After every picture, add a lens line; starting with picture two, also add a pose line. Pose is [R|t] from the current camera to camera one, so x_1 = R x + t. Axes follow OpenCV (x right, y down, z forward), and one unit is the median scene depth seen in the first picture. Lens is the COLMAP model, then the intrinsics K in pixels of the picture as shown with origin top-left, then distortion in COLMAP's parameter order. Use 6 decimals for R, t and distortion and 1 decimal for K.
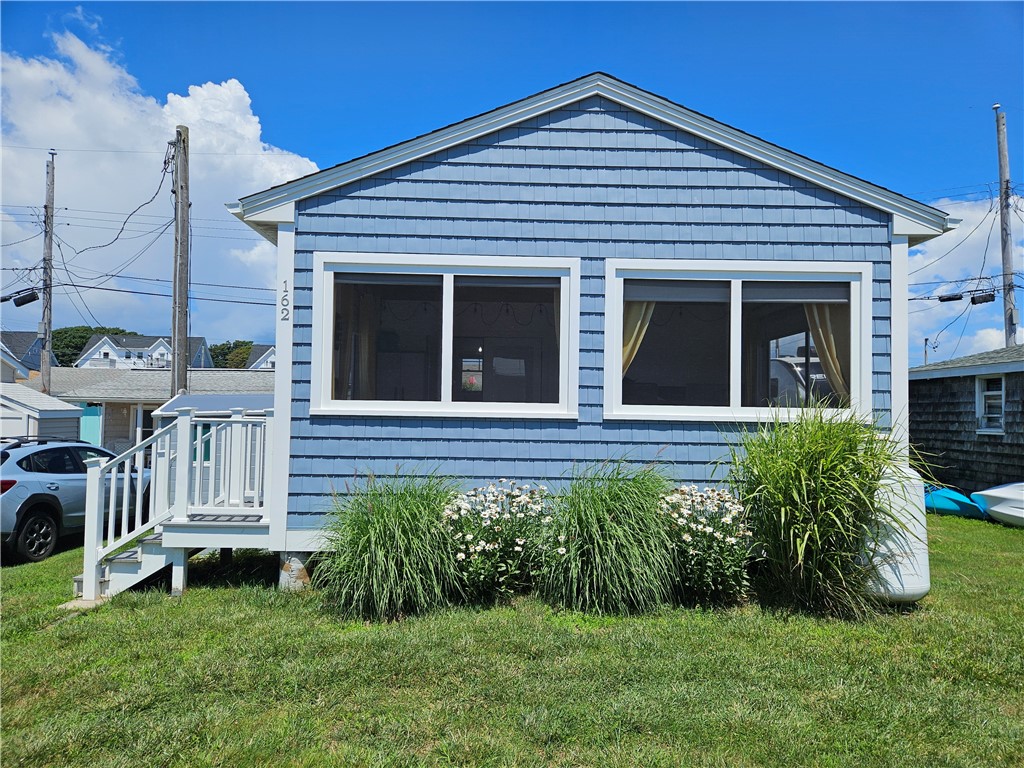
lens RADIAL K [[687.9, 0, 512.0], [0, 687.9, 384.0], [0, 0, 1]] dist [0.039508, -0.002685]
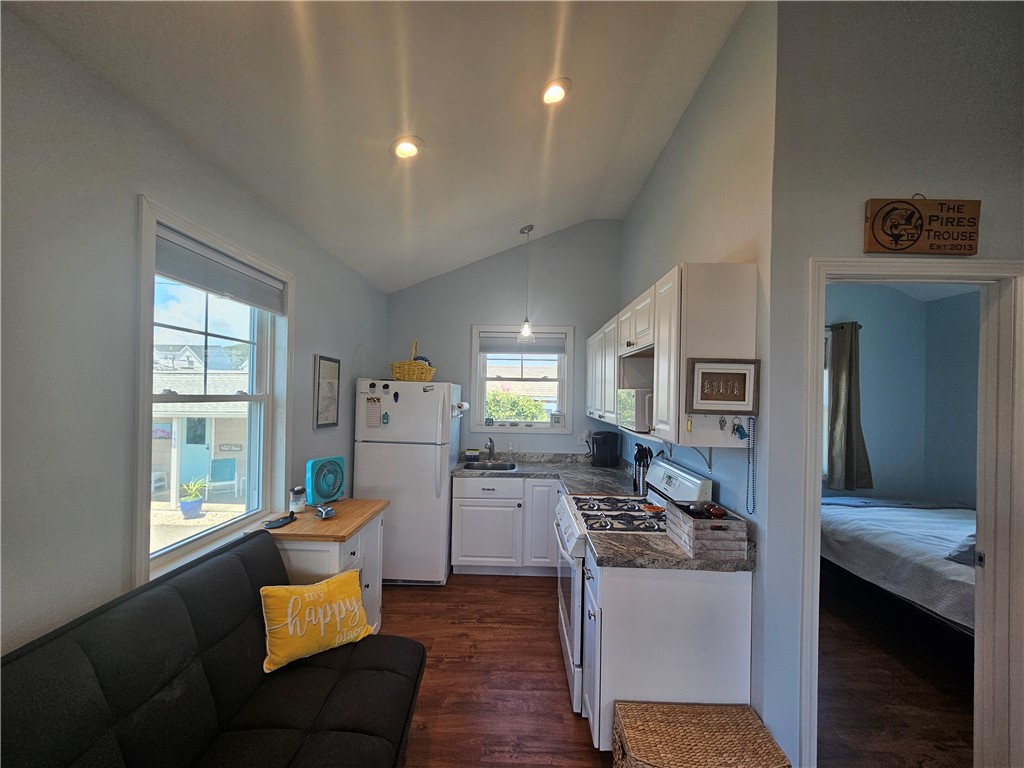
lens RADIAL K [[423.1, 0, 509.4], [0, 423.1, 393.7], [0, 0, 1]] dist [-0.000365, 0.000133]
pose [[0.999036, 0.001028, -0.043893, -0.060469], [0.000642, 0.999277, 0.038024, -0.027593], [0.043900, -0.038016, 0.998312, 0.985155]]
